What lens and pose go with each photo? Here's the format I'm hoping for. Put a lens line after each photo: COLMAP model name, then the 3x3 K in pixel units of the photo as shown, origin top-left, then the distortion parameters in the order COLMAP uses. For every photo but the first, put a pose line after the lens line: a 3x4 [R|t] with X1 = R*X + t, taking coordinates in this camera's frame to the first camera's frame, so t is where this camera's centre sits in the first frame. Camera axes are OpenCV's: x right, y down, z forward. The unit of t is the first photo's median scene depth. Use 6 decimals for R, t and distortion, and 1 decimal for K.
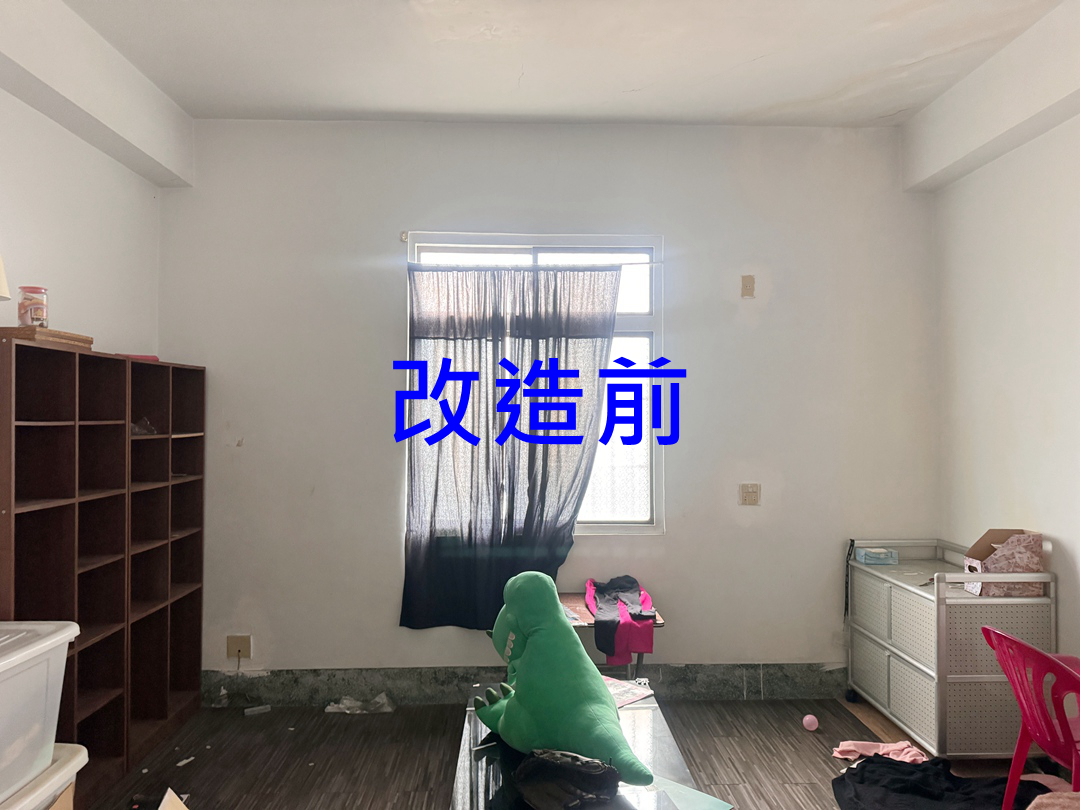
lens RADIAL K [[758.9, 0, 543.1], [0, 758.9, 405.0], [0, 0, 1]] dist [0.027551, -0.022617]
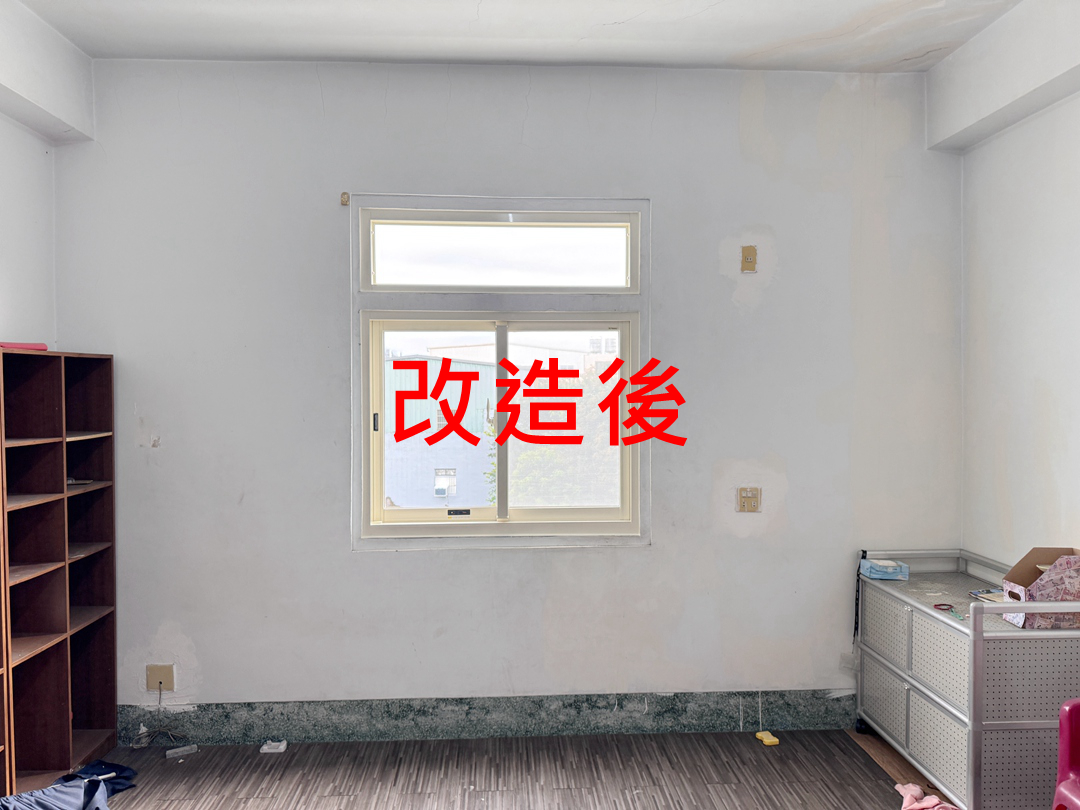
lens RADIAL K [[758.9, 0, 537.4], [0, 758.9, 405.0], [0, 0, 1]] dist [0.027551, -0.022617]
pose [[0.999869, -0.002562, 0.015986, 0.016369], [0.001914, 0.999181, 0.040412, -0.027037], [-0.016077, -0.040376, 0.999055, 0.139904]]
